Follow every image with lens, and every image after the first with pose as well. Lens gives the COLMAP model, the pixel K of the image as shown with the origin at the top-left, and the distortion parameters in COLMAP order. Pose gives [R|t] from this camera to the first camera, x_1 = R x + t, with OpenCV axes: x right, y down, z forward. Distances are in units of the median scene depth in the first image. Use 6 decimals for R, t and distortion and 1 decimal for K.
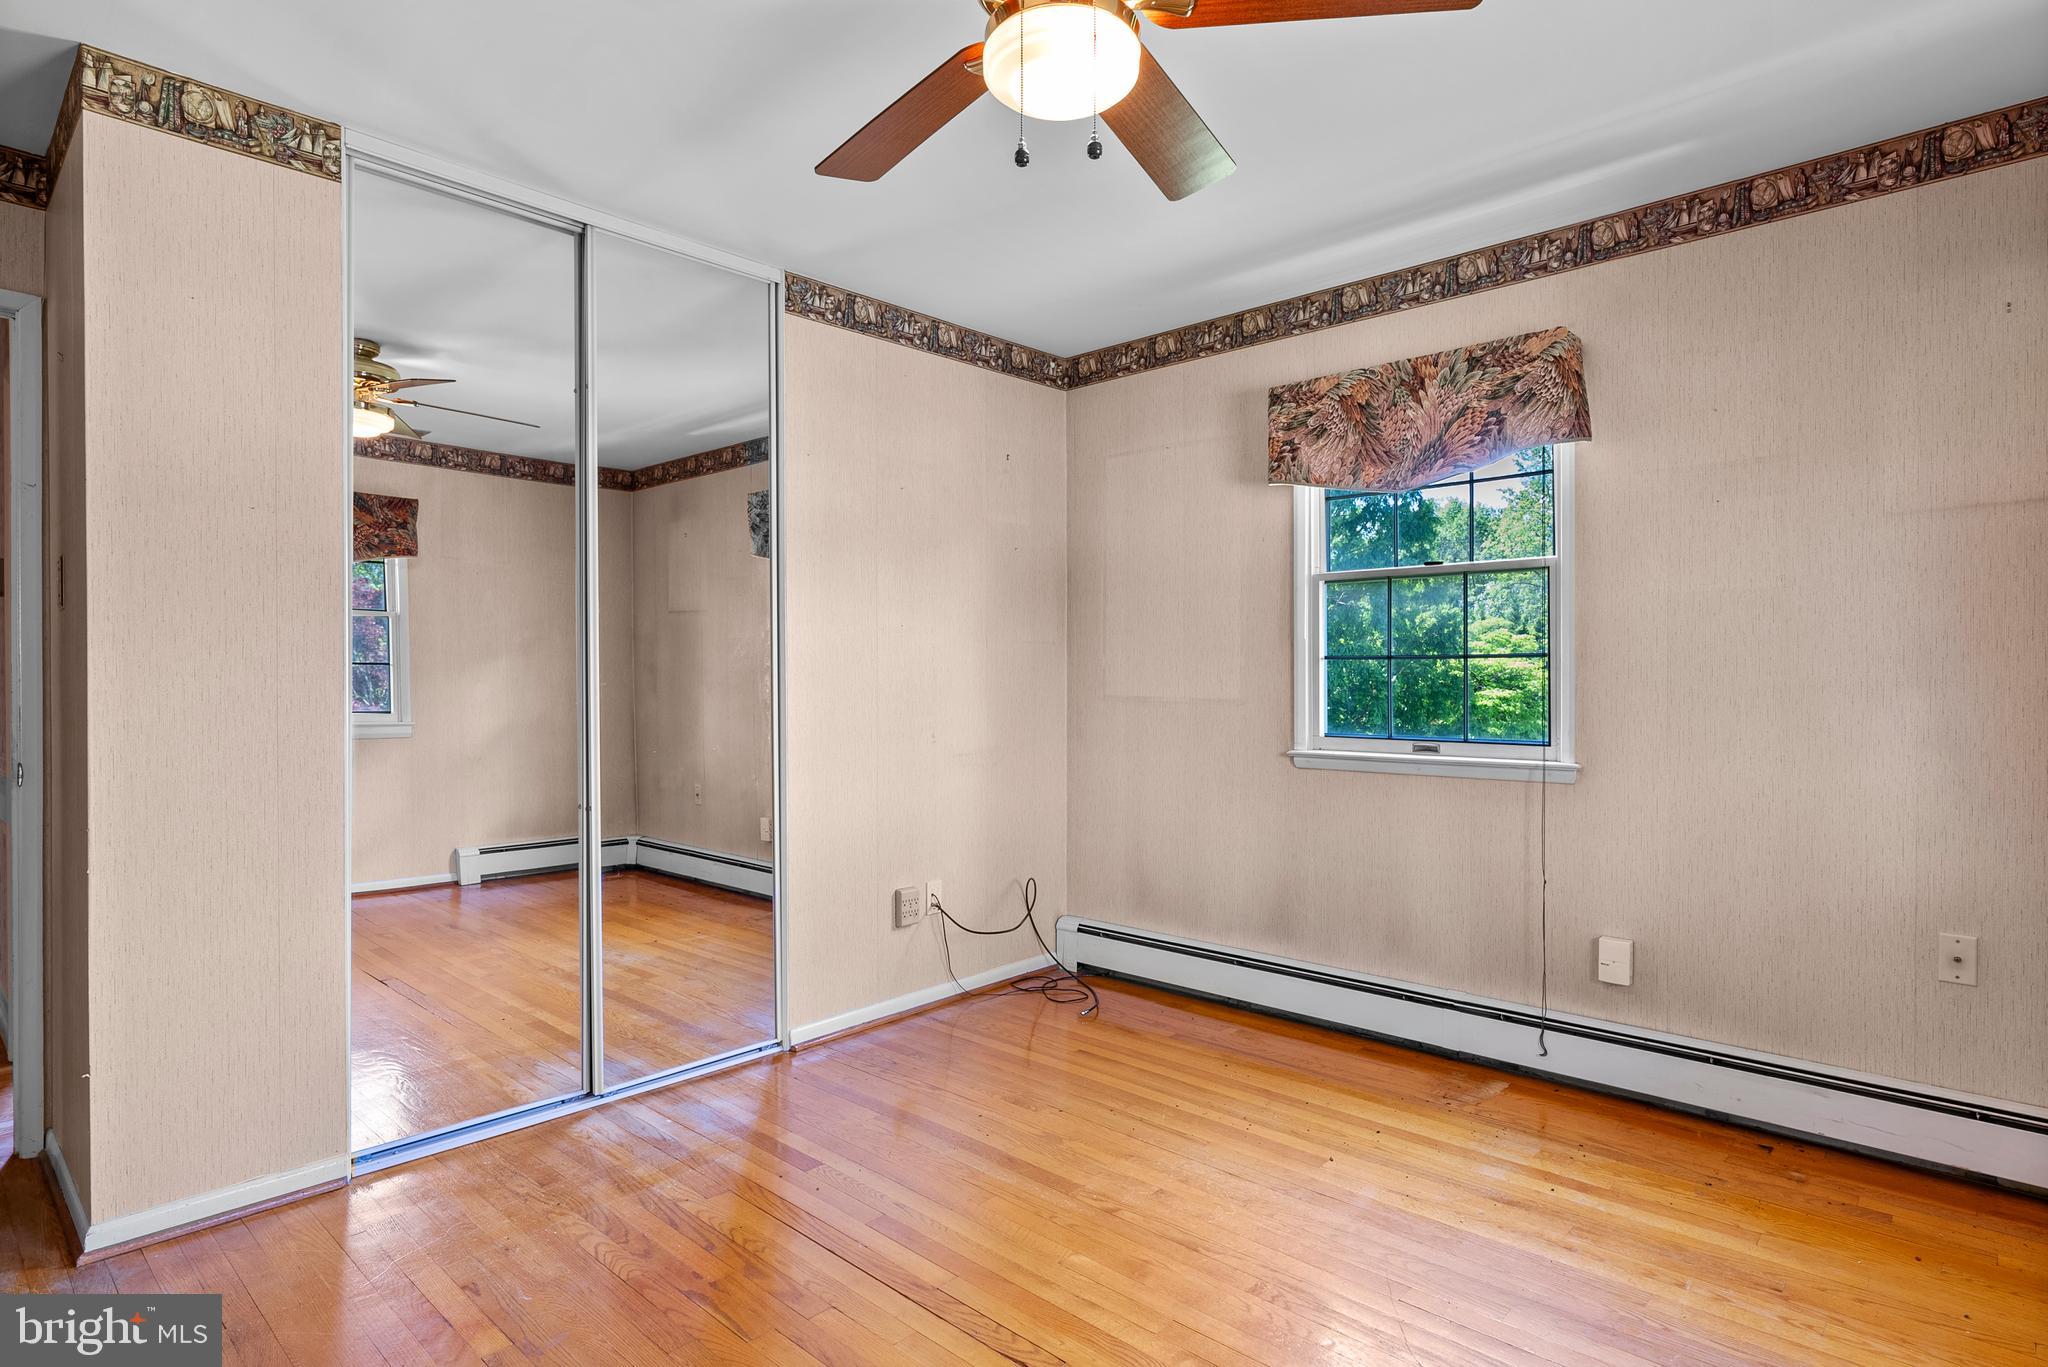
lens RADIAL K [[1098.9, 0, 1018.0], [0, 1098.9, 659.0], [0, 0, 1]] dist [0.002627, 0.000006]
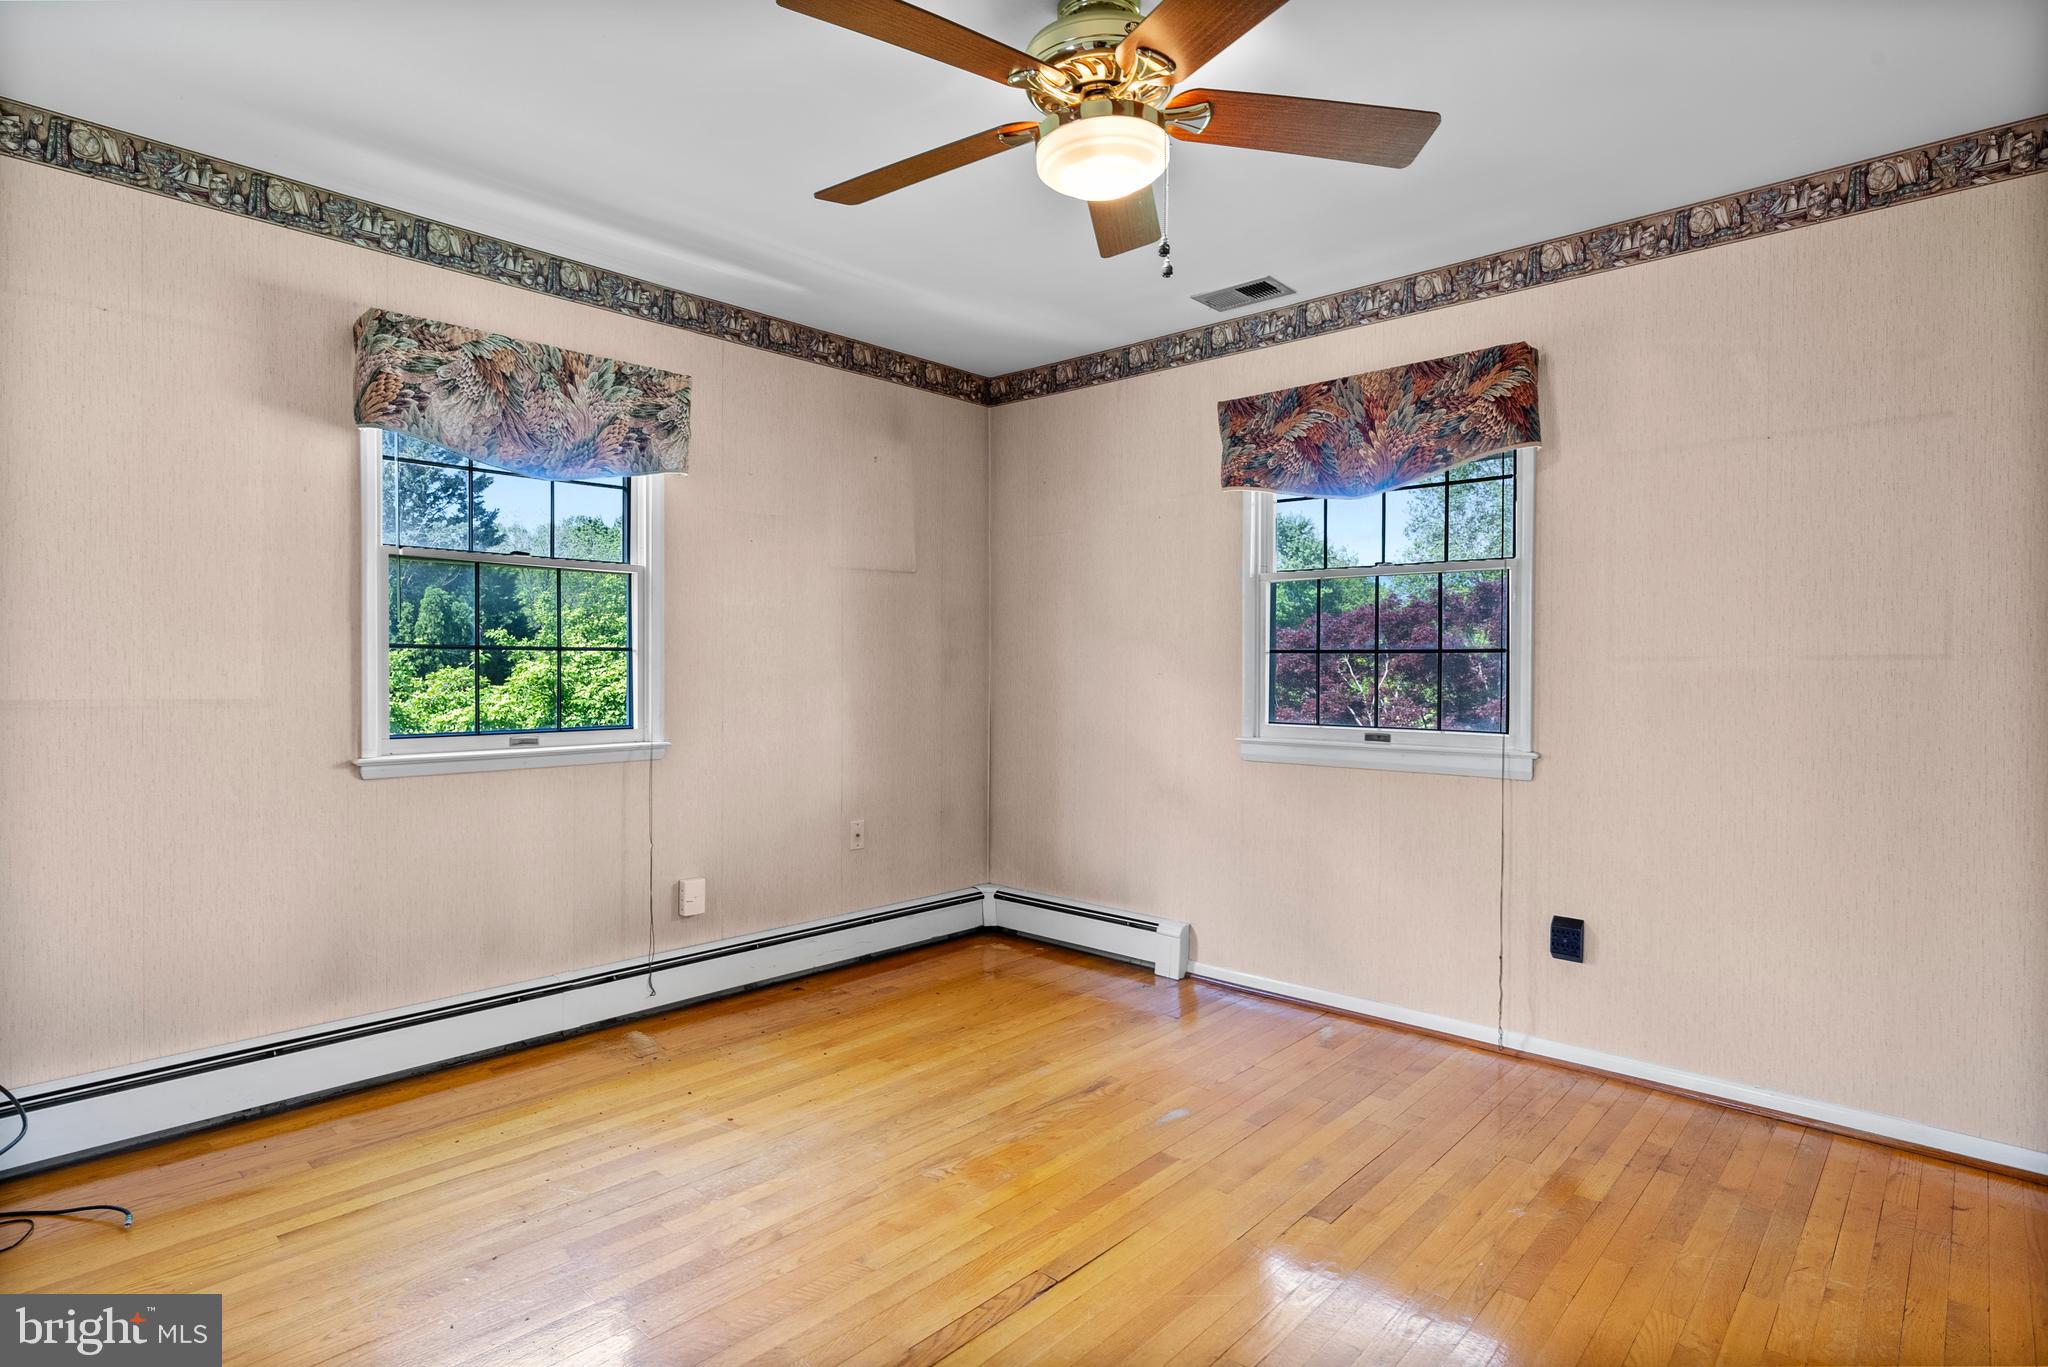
lens RADIAL K [[1052.0, 0, 1026.5], [0, 1052.0, 658.6], [0, 0, 1]] dist [-0.004221, 0.000083]
pose [[-0.008679, 0.007805, 0.999932, -0.621212], [-0.019805, 0.999772, -0.007975, 0.006708], [-0.999766, -0.019873, -0.008522, 0.607213]]
